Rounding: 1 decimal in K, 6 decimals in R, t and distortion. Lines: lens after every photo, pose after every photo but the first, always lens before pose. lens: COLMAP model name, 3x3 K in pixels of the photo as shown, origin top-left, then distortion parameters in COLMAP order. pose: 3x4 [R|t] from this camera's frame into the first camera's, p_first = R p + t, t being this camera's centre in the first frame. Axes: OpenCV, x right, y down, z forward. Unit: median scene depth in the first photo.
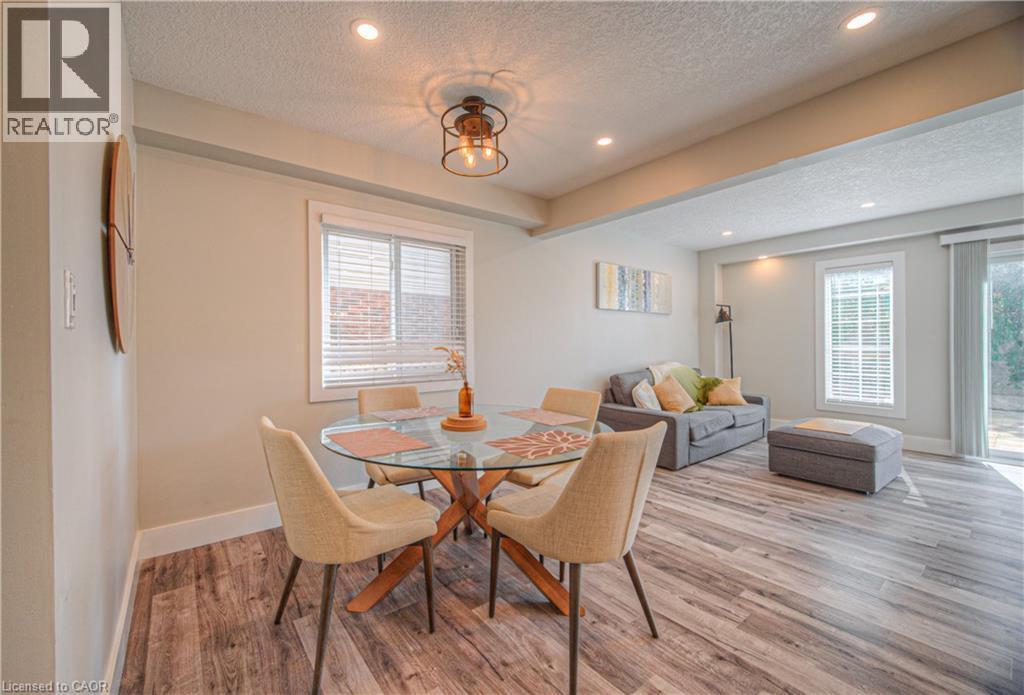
lens RADIAL K [[412.8, 0, 474.9], [0, 412.8, 345.0], [0, 0, 1]] dist [0.004934, 0.000045]
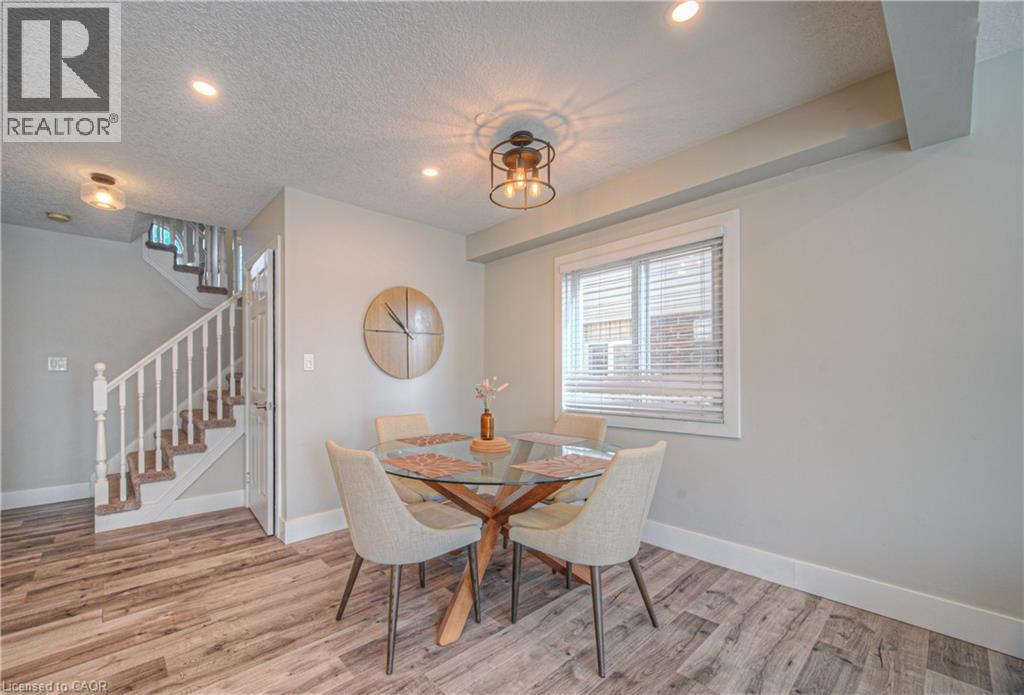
lens RADIAL K [[412.8, 0, 475.2], [0, 412.8, 377.0], [0, 0, 1]] dist [0.004934, 0.000045]
pose [[0.093735, 0.008733, -0.995559, 0.677463], [0.000840, 0.999960, 0.008850, -0.003757], [0.995597, -0.001666, 0.093724, 0.534797]]
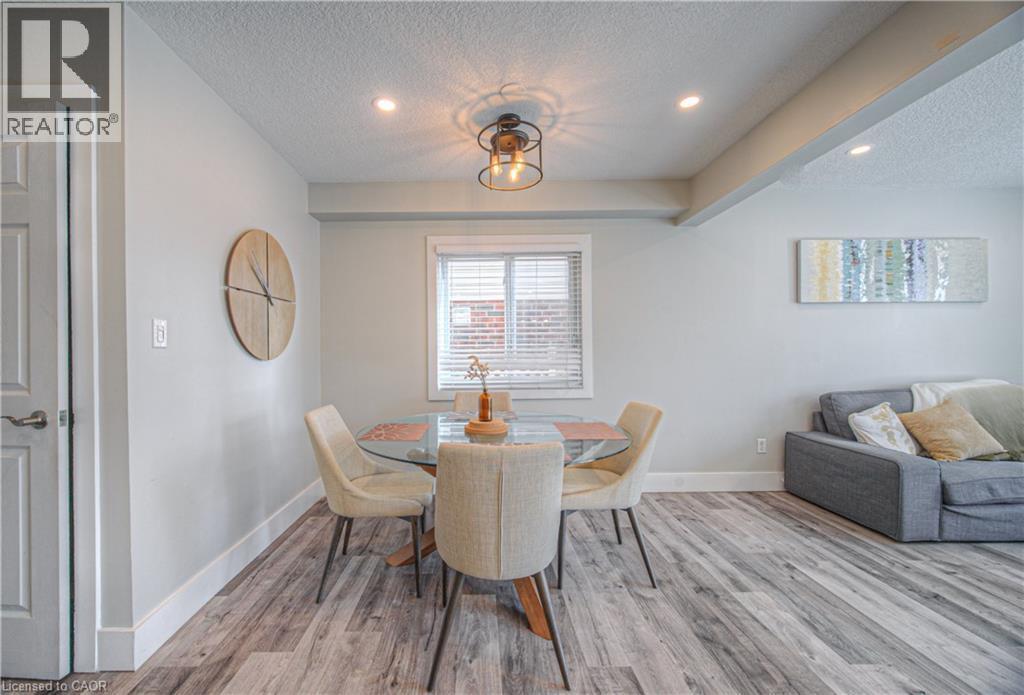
lens RADIAL K [[408.5, 0, 471.9], [0, 408.5, 355.5], [0, 0, 1]] dist [-0.004154, 0.001465]
pose [[0.803992, -0.000438, -0.594639, 0.357513], [0.004814, 0.999972, 0.005772, -0.001276], [0.594620, -0.007504, 0.803972, 0.079996]]
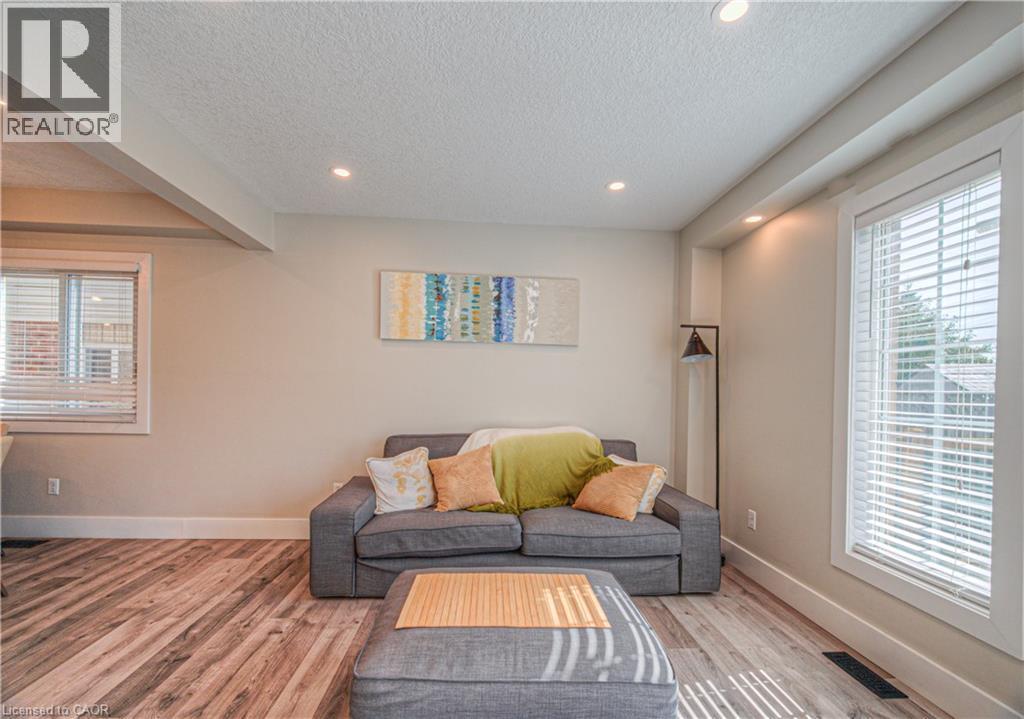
lens RADIAL K [[423.2, 0, 492.4], [0, 423.2, 395.7], [0, 0, 1]] dist [-0.002610, 0.000418]
pose [[0.835554, 0.030149, -0.548580, 1.163431], [-0.030631, 0.999497, 0.008276, -0.006719], [0.548554, 0.009888, 0.836057, 0.697973]]
